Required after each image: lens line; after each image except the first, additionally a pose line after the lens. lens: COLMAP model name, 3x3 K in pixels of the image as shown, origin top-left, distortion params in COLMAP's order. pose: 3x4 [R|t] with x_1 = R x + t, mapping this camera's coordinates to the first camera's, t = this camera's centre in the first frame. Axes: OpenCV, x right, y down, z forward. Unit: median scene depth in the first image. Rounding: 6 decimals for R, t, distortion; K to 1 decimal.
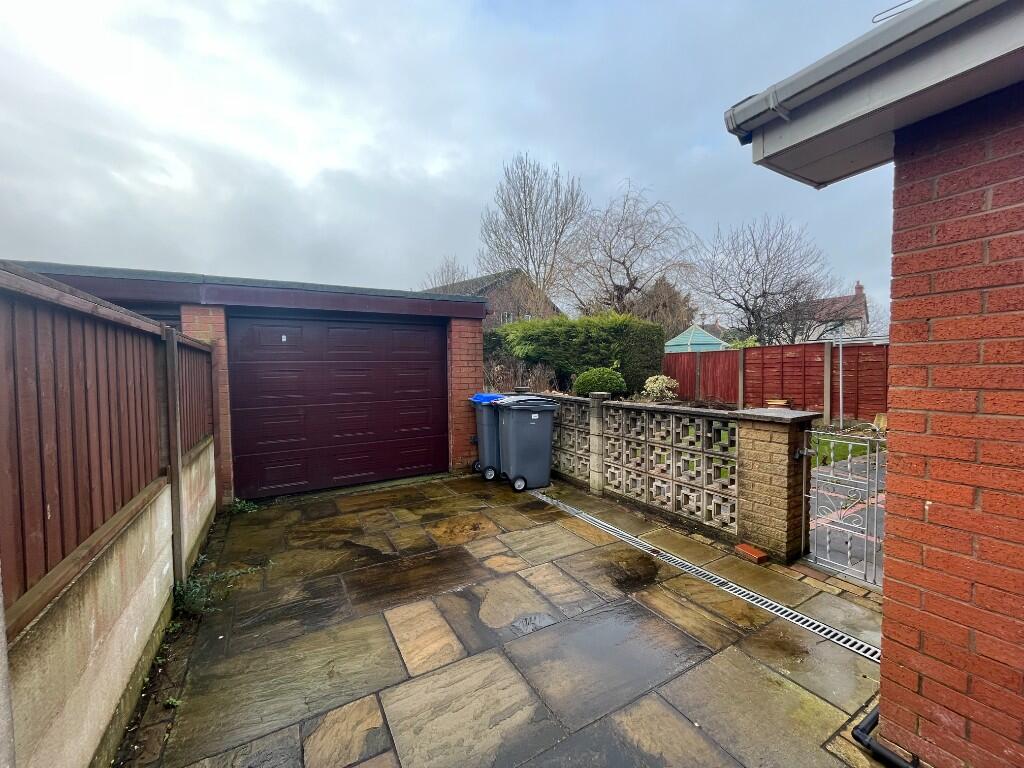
lens RADIAL K [[414.9, 0, 512.7], [0, 414.9, 386.5], [0, 0, 1]] dist [-0.002568, -0.000454]
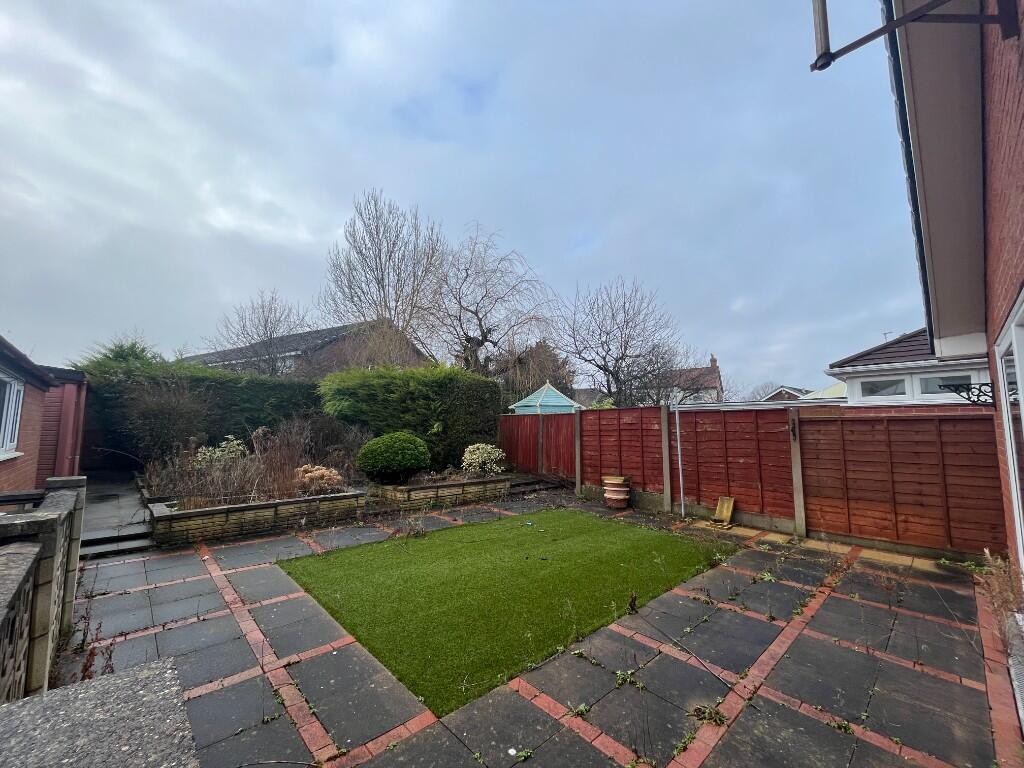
lens RADIAL K [[414.9, 0, 512.7], [0, 414.9, 386.5], [0, 0, 1]] dist [-0.002568, -0.000454]
pose [[0.972661, 0.037754, 0.229141, 0.155582], [-0.005017, 0.989883, -0.141797, -0.015291], [-0.232176, 0.136771, 0.963010, 0.152666]]
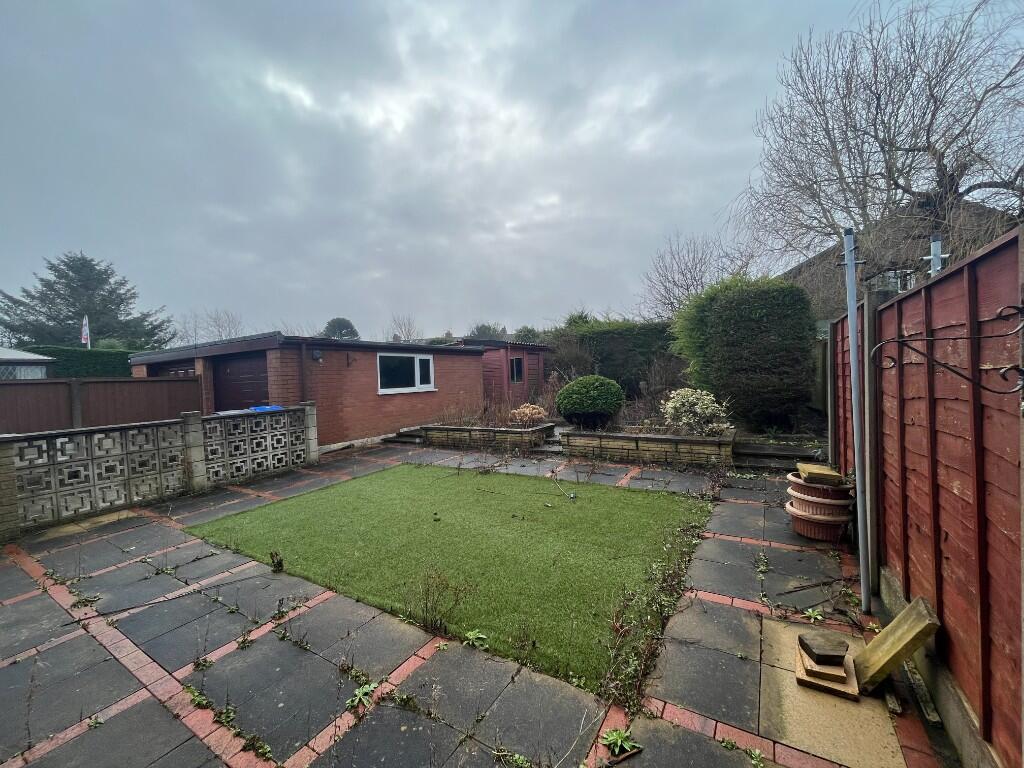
lens RADIAL K [[414.9, 0, 512.7], [0, 414.9, 386.5], [0, 0, 1]] dist [-0.002568, -0.000454]
pose [[0.474422, 0.020927, -0.880049, 0.499236], [-0.002387, 0.999744, 0.022487, -0.027739], [0.880294, -0.008567, 0.474350, 0.361916]]
